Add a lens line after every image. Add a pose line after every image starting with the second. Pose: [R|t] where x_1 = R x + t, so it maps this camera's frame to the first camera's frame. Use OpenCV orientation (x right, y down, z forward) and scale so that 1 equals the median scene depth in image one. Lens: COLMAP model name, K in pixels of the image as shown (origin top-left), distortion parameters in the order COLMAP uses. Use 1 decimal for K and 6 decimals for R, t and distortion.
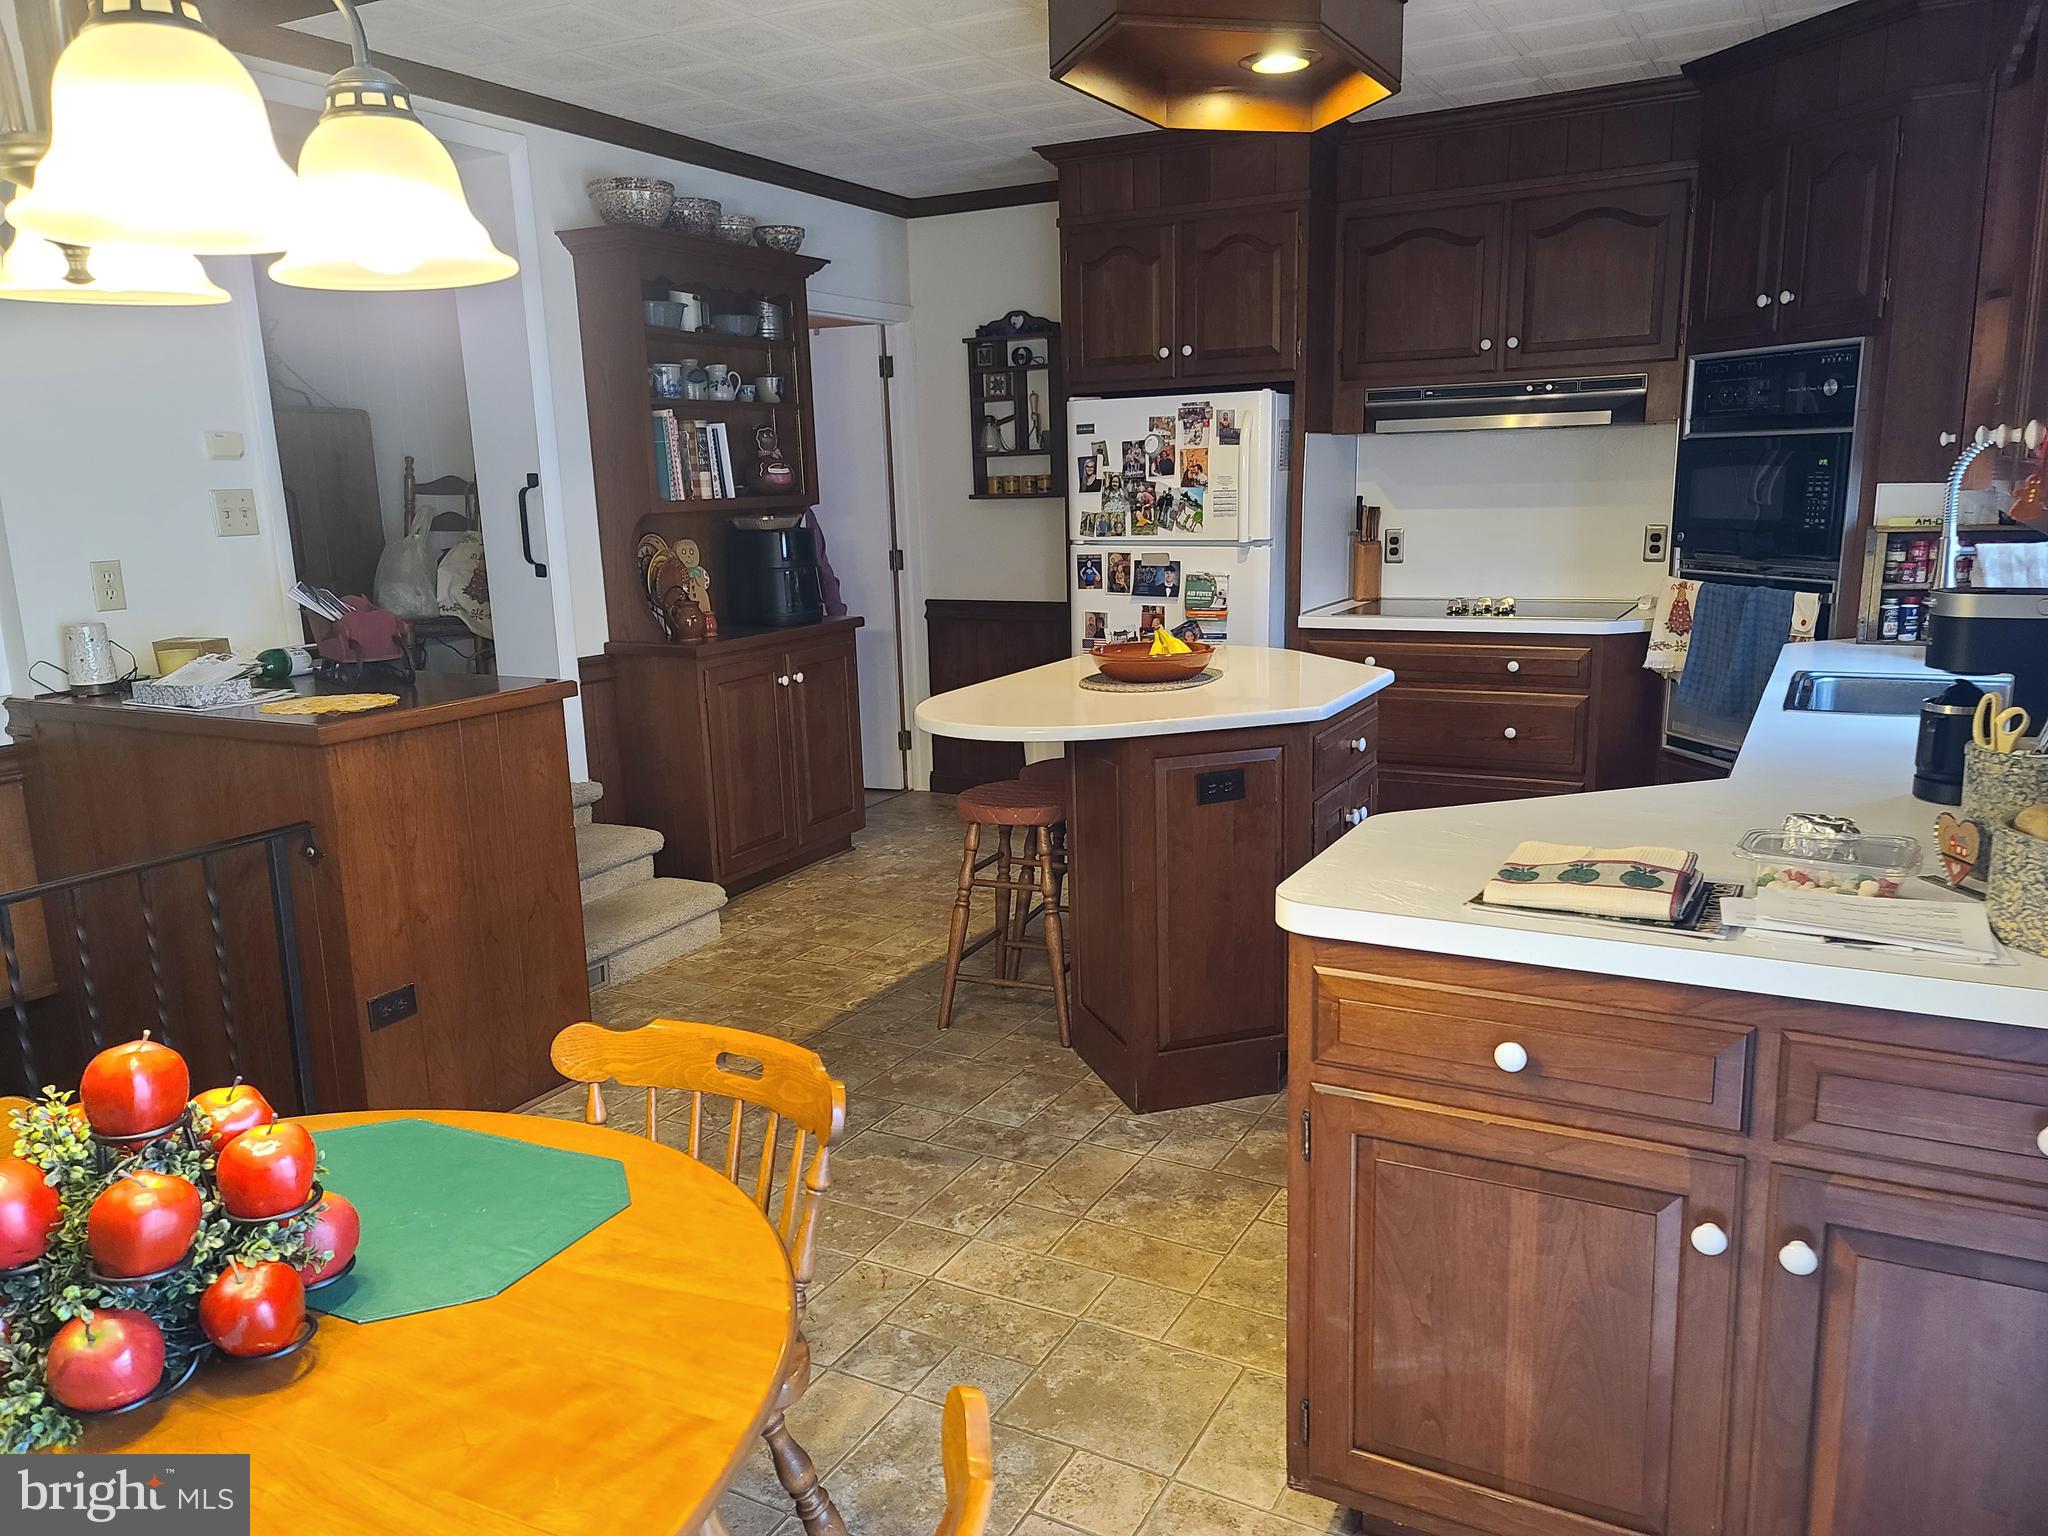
lens RADIAL K [[1449.7, 0, 1015.0], [0, 1449.7, 772.6], [0, 0, 1]] dist [0.055300, -0.061564]
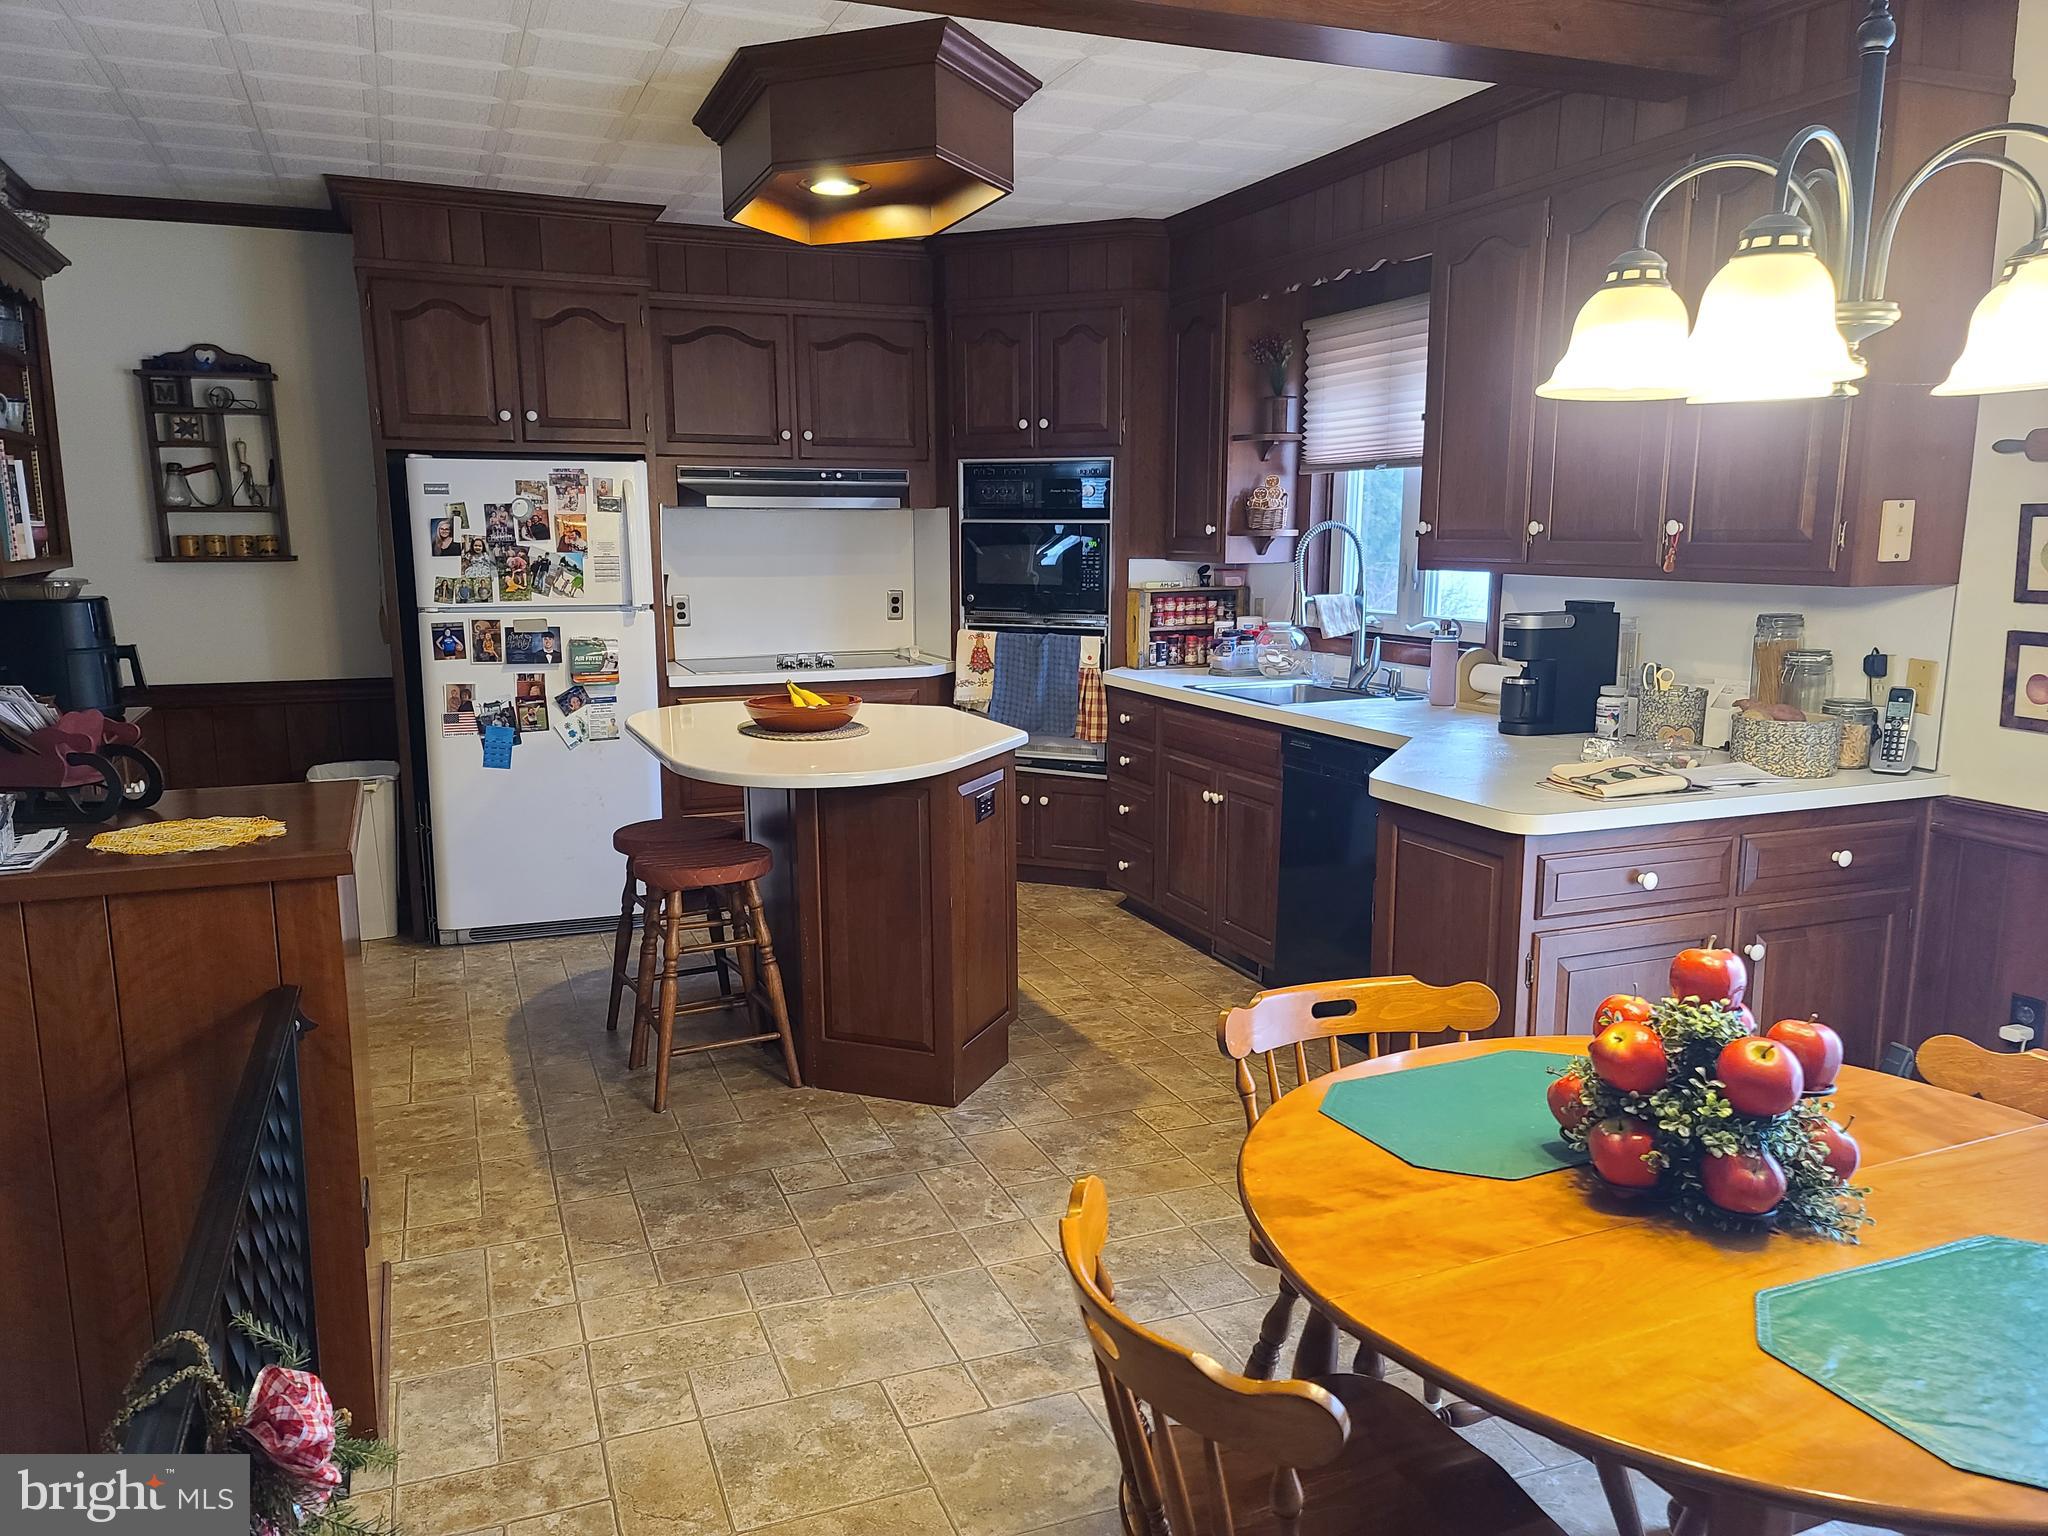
lens RADIAL K [[1449.7, 0, 1012.7], [0, 1449.7, 774.4], [0, 0, 1]] dist [0.055300, -0.061564]
pose [[0.648796, -0.101489, 0.754164, -0.441250], [0.137913, 0.990336, 0.014626, -0.018391], [-0.748360, 0.094520, 0.656523, 0.129385]]
